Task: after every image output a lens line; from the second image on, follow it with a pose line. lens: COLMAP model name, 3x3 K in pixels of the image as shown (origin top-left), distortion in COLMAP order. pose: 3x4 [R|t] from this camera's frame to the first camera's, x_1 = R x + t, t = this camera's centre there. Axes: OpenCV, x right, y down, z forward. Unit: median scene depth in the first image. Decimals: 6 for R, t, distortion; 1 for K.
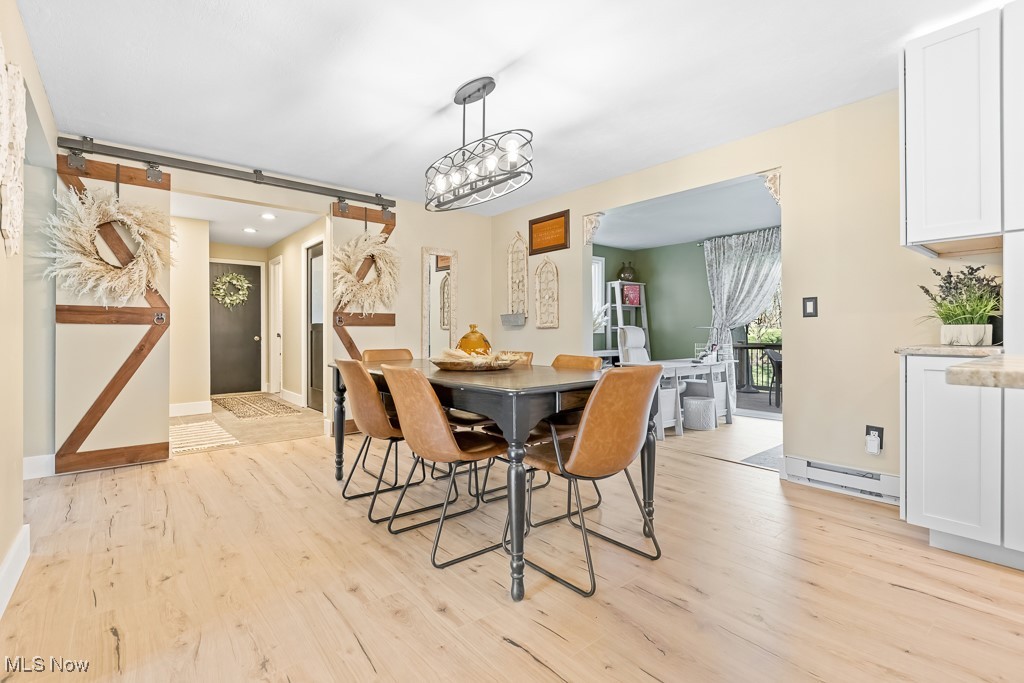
lens RADIAL K [[469.9, 0, 505.4], [0, 469.9, 330.0], [0, 0, 1]] dist [0.000511, -0.000143]
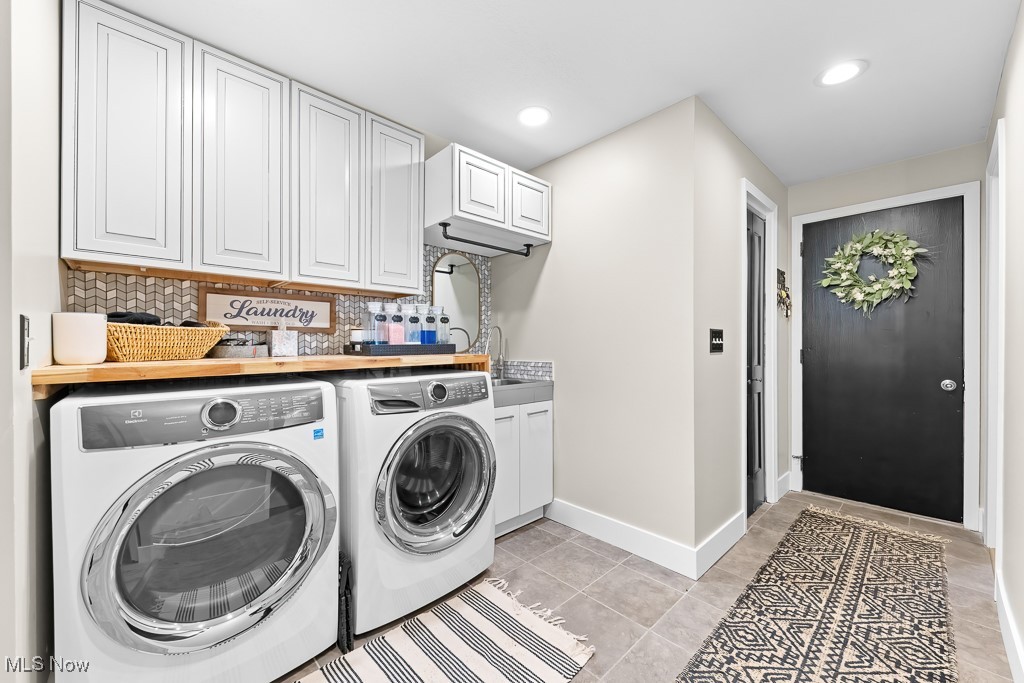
lens RADIAL K [[403.8, 0, 502.1], [0, 403.8, 338.9], [0, 0, 1]] dist [0.011392, -0.006374]
pose [[0.068306, -0.014727, -0.997556, -0.324198], [0.002011, 0.999891, -0.014624, -0.023245], [0.997662, -0.001007, 0.068328, 0.884976]]
